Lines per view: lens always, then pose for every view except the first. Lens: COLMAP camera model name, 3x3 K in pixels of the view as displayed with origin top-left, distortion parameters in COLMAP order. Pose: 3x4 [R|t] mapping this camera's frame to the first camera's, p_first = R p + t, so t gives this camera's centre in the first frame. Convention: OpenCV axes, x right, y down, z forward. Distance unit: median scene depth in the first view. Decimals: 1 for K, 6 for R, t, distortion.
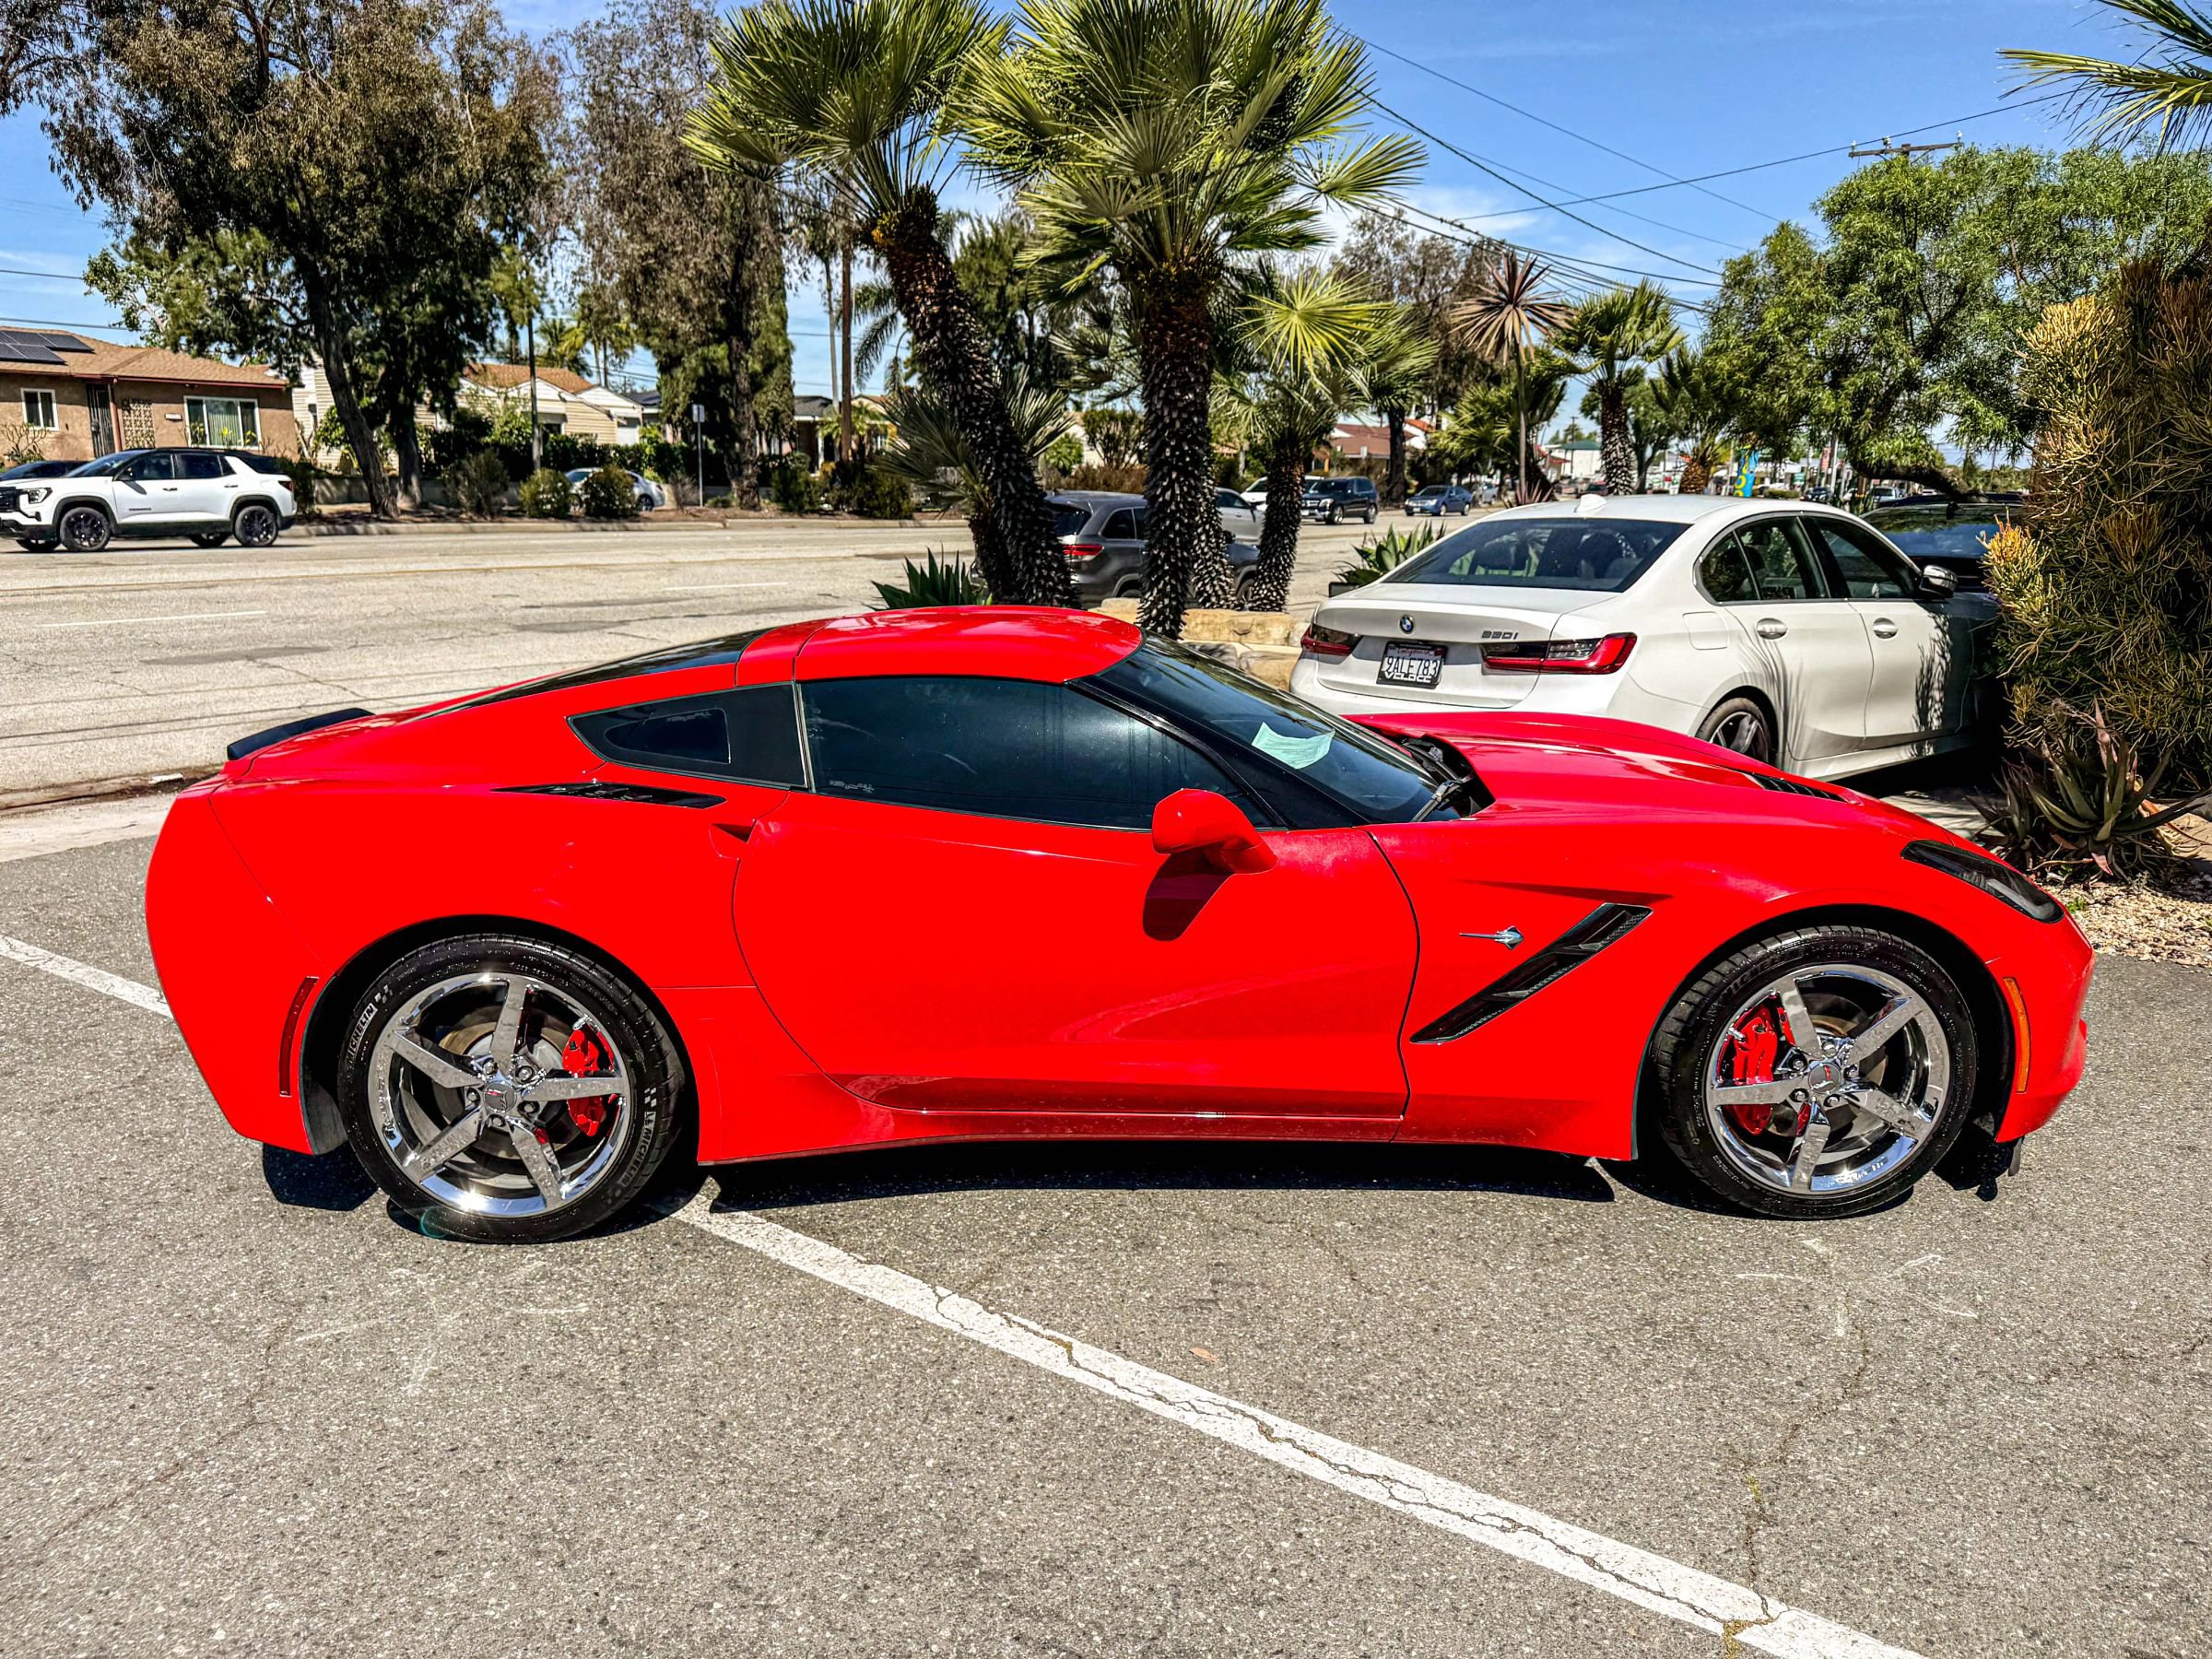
lens RADIAL K [[1562.3, 0, 1114.1], [0, 1562.3, 828.7], [0, 0, 1]] dist [0.016963, -0.025592]
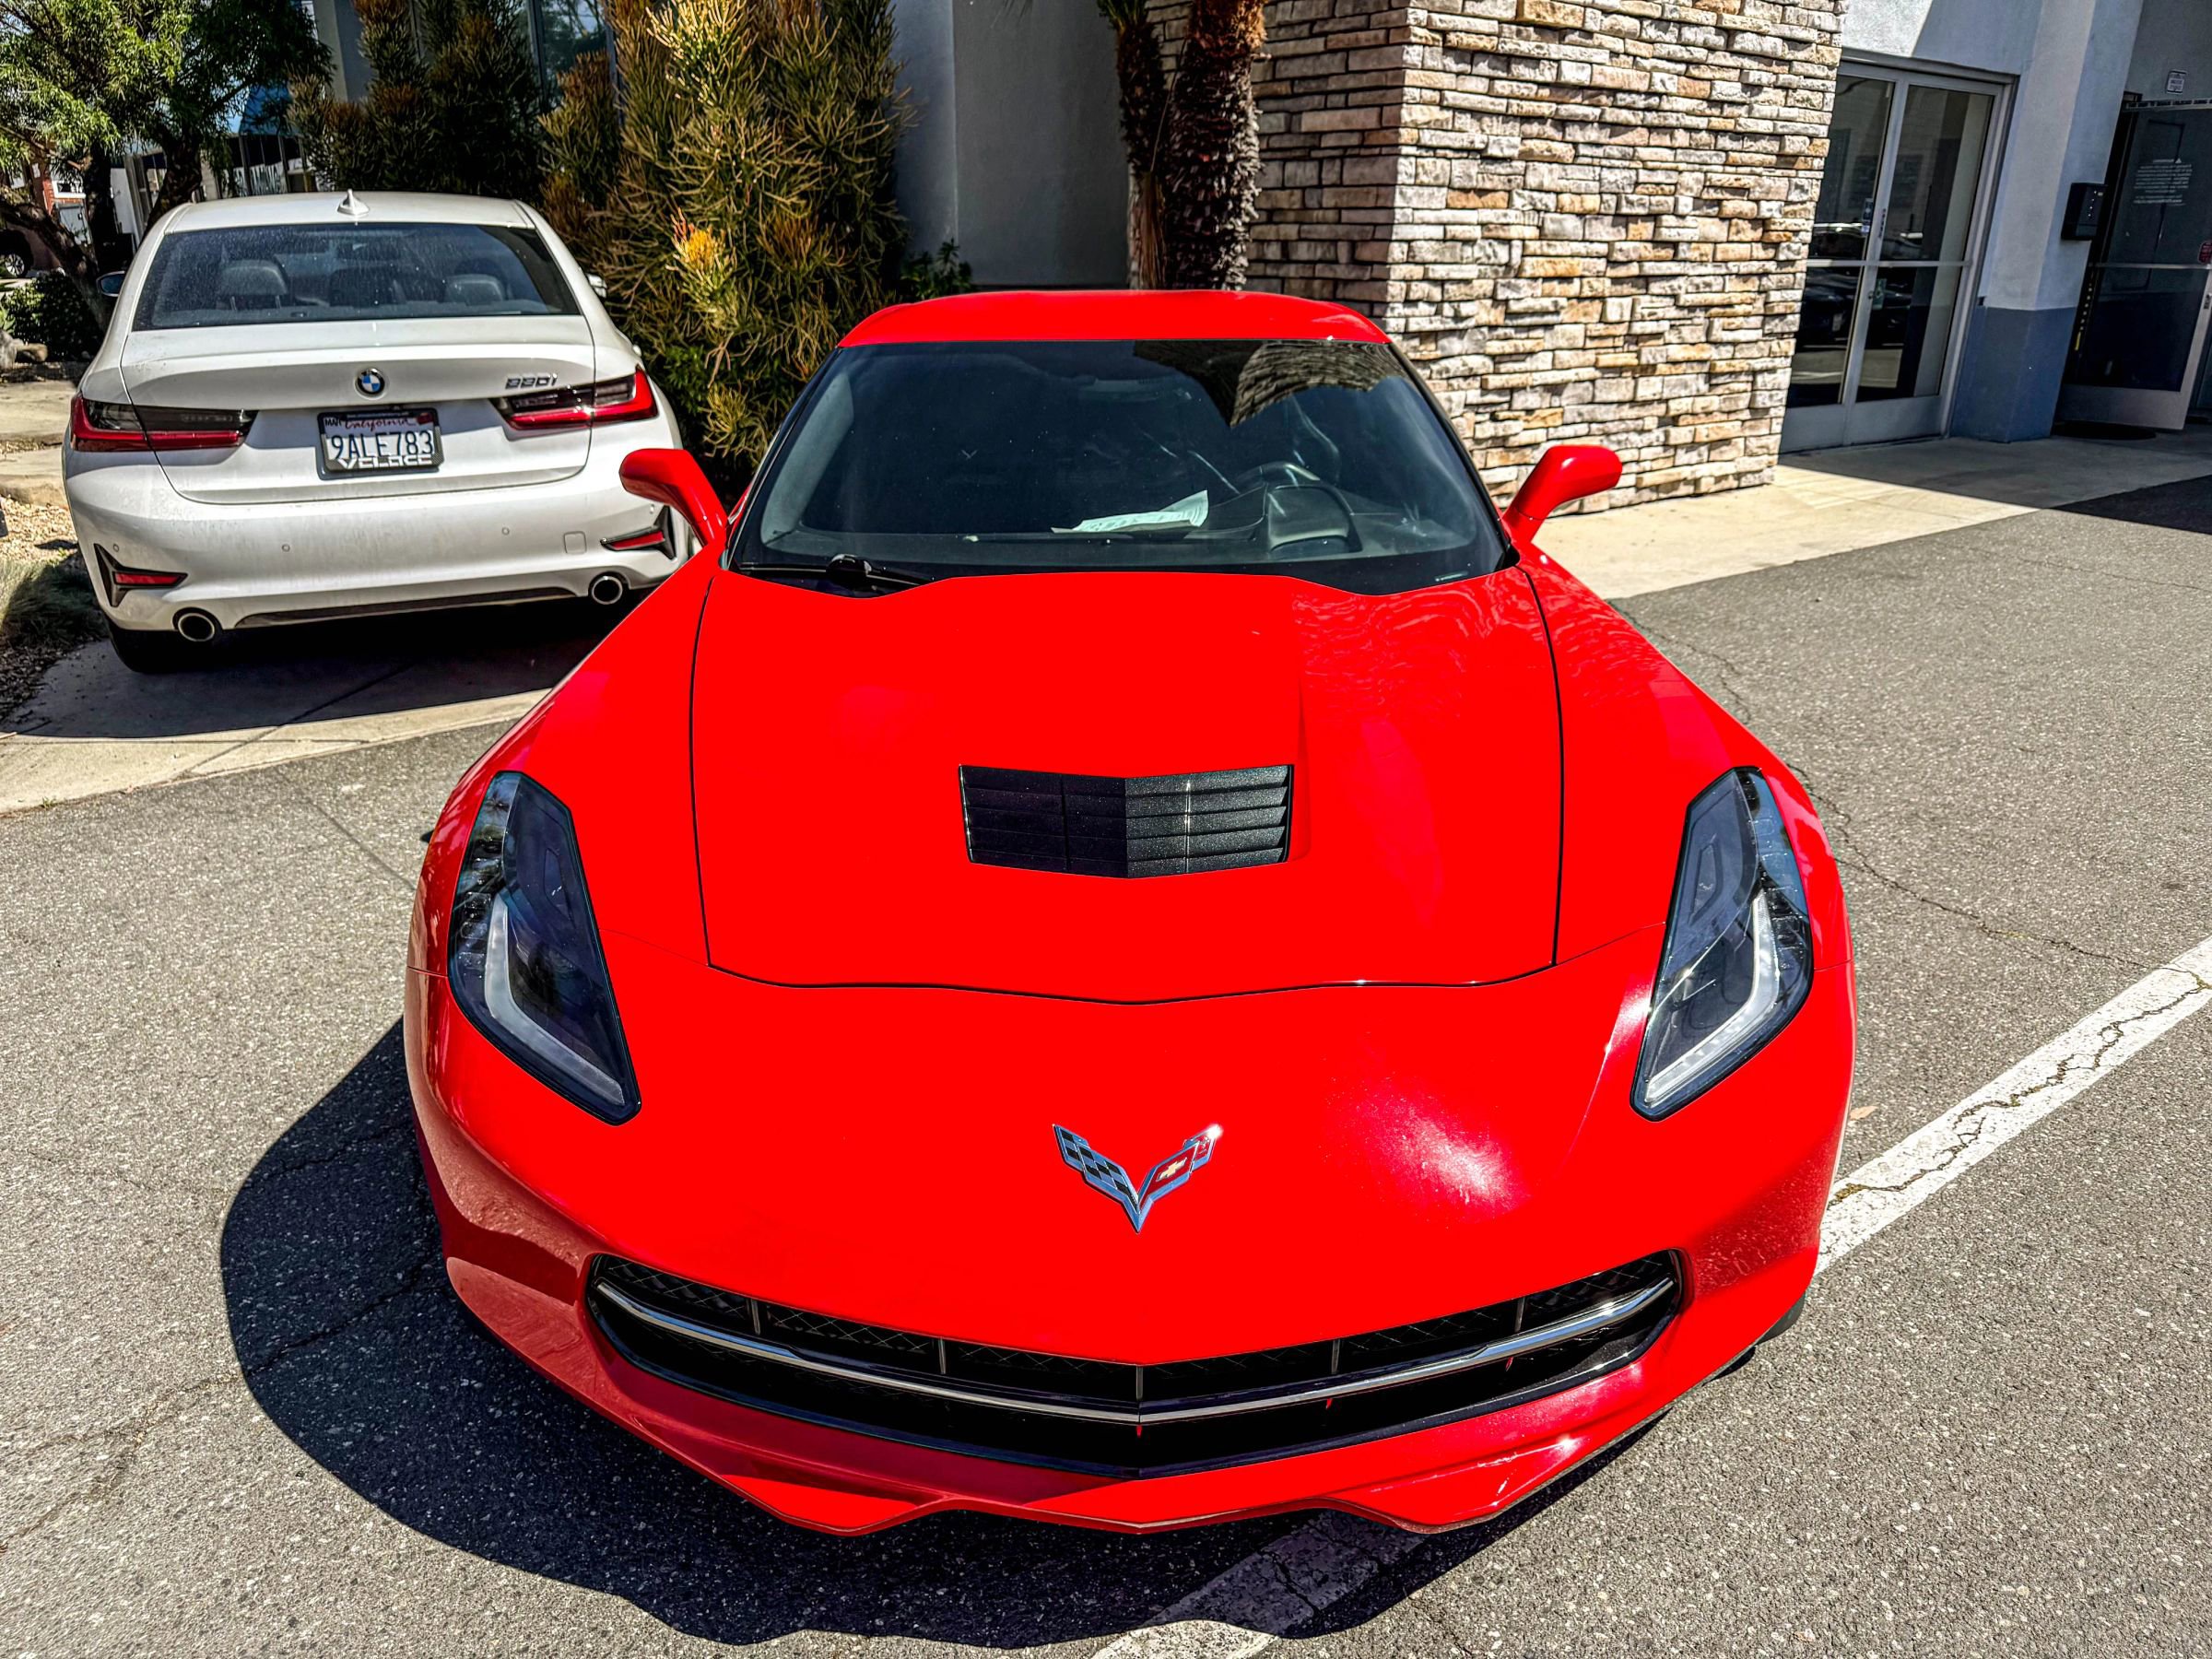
lens RADIAL K [[1562.3, 0, 1100.8], [0, 1562.3, 846.4], [0, 0, 1]] dist [0.016963, -0.025592]
pose [[0.304718, -0.357453, 0.882822, -0.374531], [0.203304, 0.929951, 0.306362, -0.084771], [-0.930492, 0.086127, 0.356044, 0.467379]]
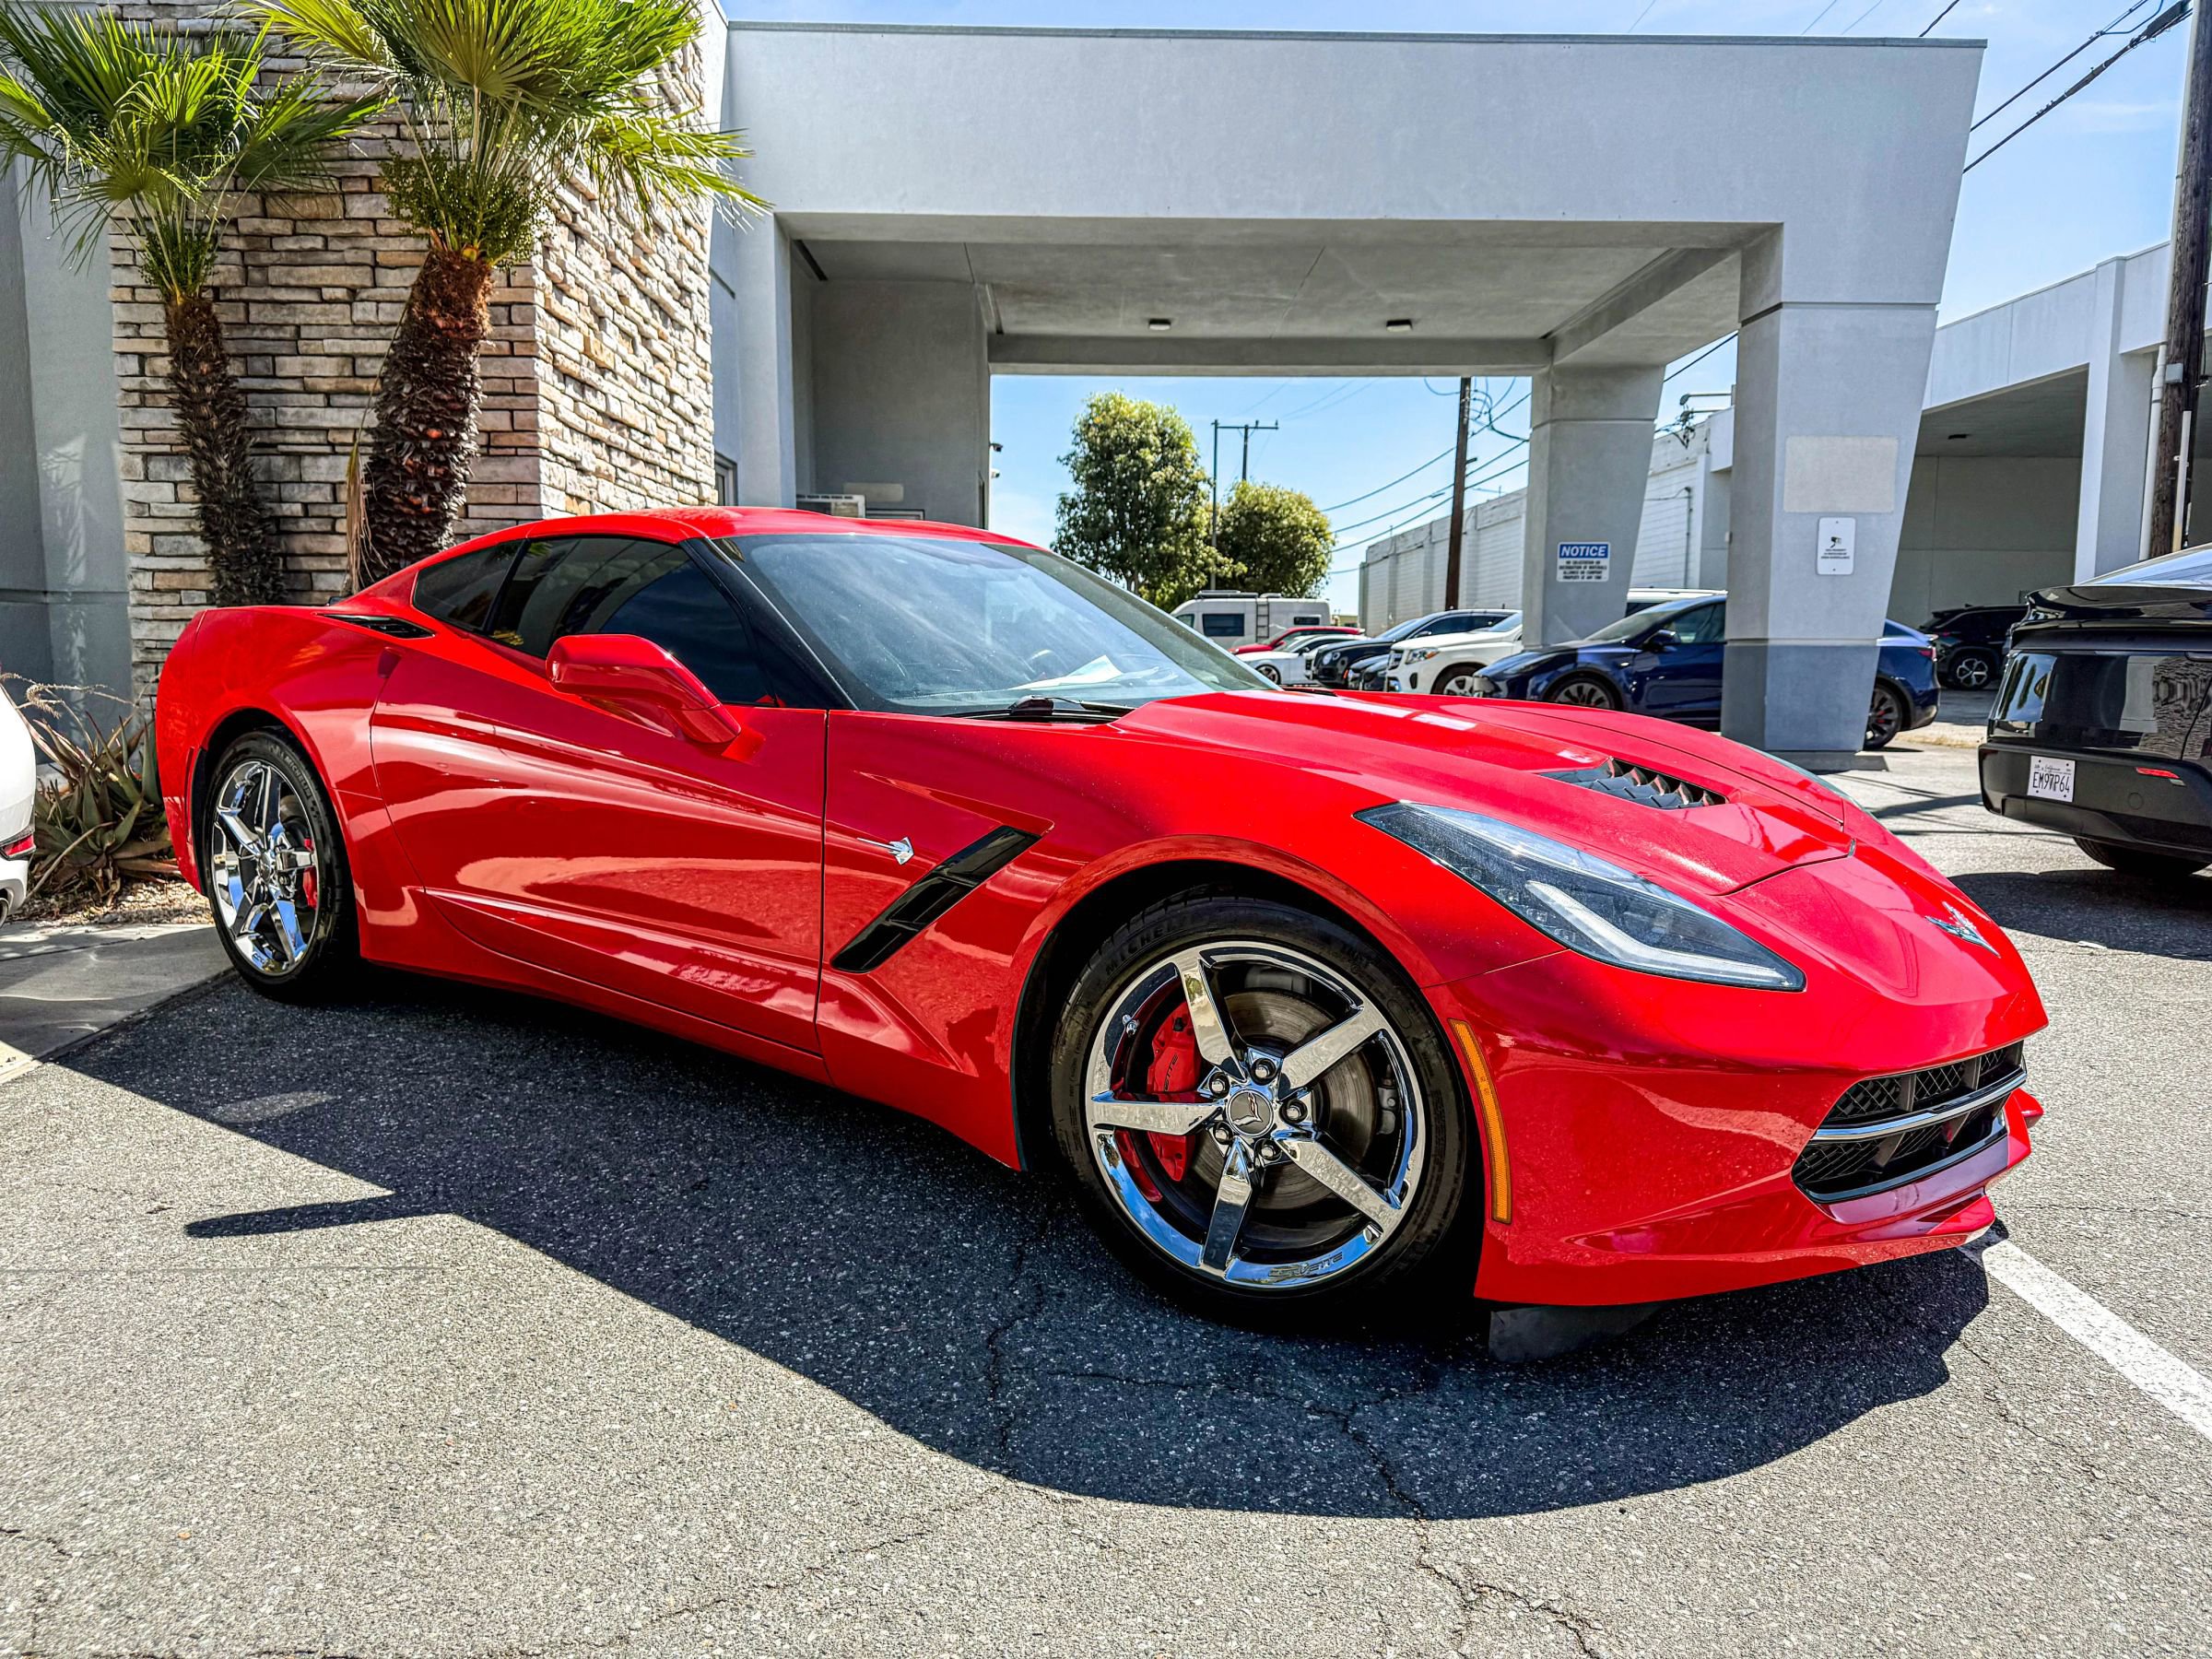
lens RADIAL K [[1562.3, 0, 1126.2], [0, 1562.3, 814.4], [0, 0, 1]] dist [0.016963, -0.025592]
pose [[-0.586486, -0.105124, 0.803109, -0.358359], [0.160866, 0.956671, 0.242700, -0.110930], [-0.793824, 0.271533, -0.544163, 0.900978]]
